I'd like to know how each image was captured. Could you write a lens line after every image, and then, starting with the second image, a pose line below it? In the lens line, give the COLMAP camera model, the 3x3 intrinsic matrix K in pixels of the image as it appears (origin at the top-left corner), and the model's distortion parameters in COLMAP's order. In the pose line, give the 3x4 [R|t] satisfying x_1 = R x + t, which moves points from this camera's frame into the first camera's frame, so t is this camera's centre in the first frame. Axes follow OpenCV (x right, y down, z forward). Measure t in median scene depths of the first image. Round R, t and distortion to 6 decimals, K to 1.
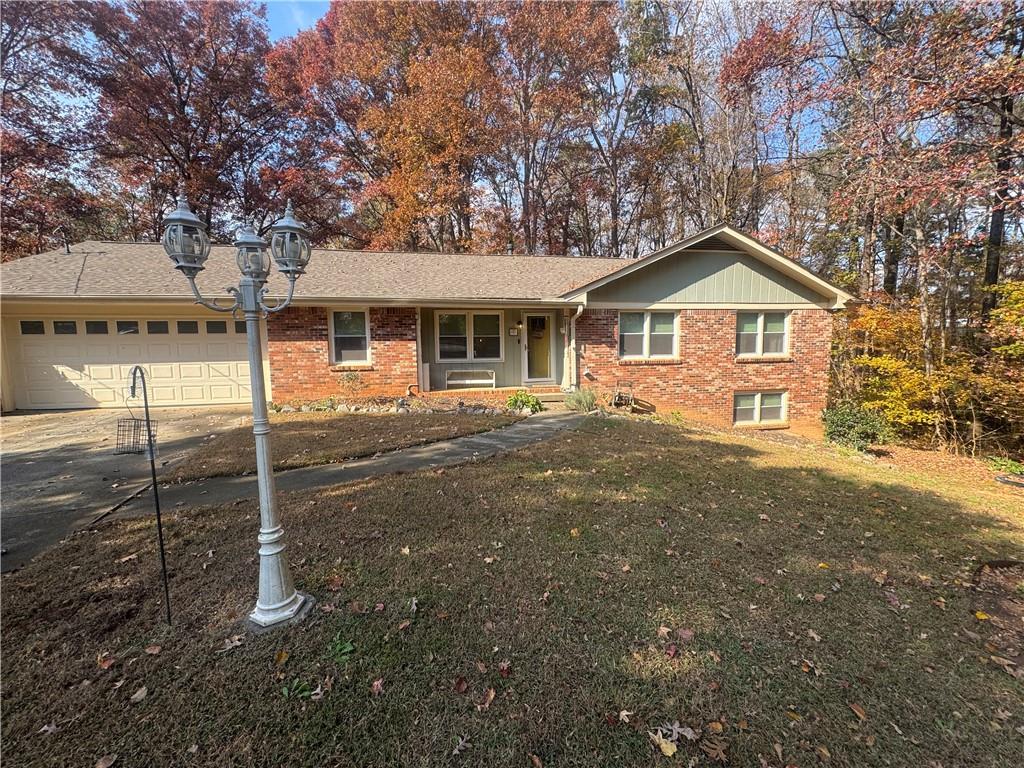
lens RADIAL K [[412.0, 0, 515.3], [0, 412.0, 386.2], [0, 0, 1]] dist [0.008675, 0.000153]
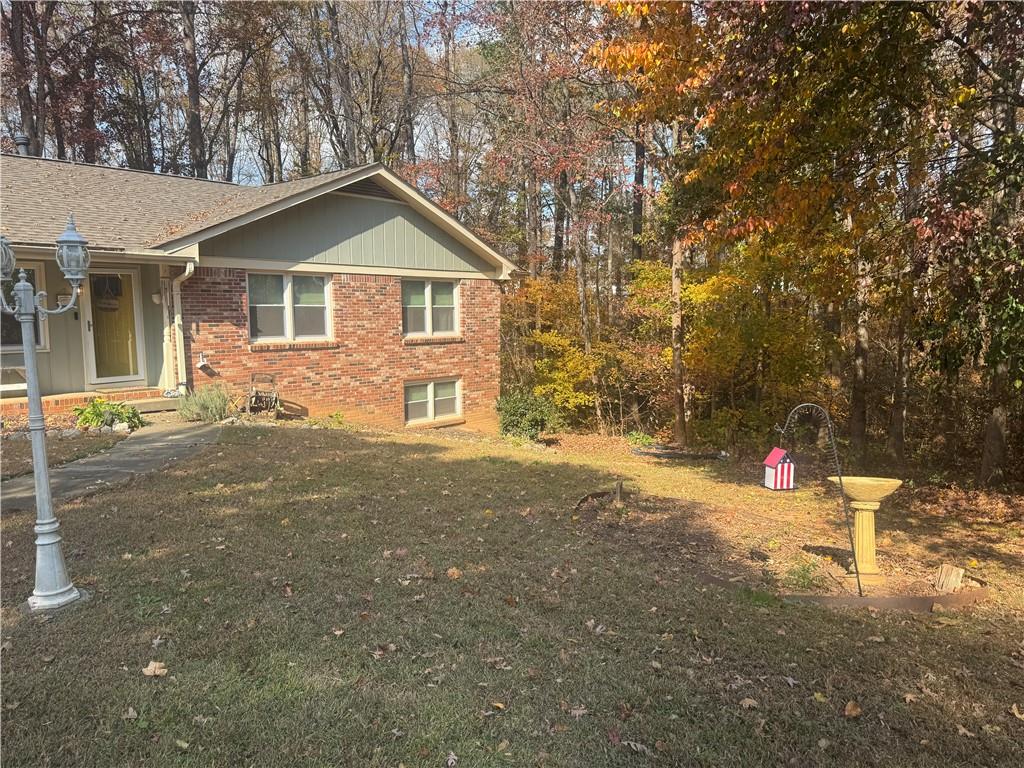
lens RADIAL K [[720.9, 0, 512.6], [0, 720.9, 383.6], [0, 0, 1]] dist [0.004874, -0.003152]
pose [[0.794447, -0.053992, 0.604929, -0.129148], [0.055518, 0.998326, 0.016192, 0.006106], [-0.604791, 0.020721, 0.796115, -0.204845]]
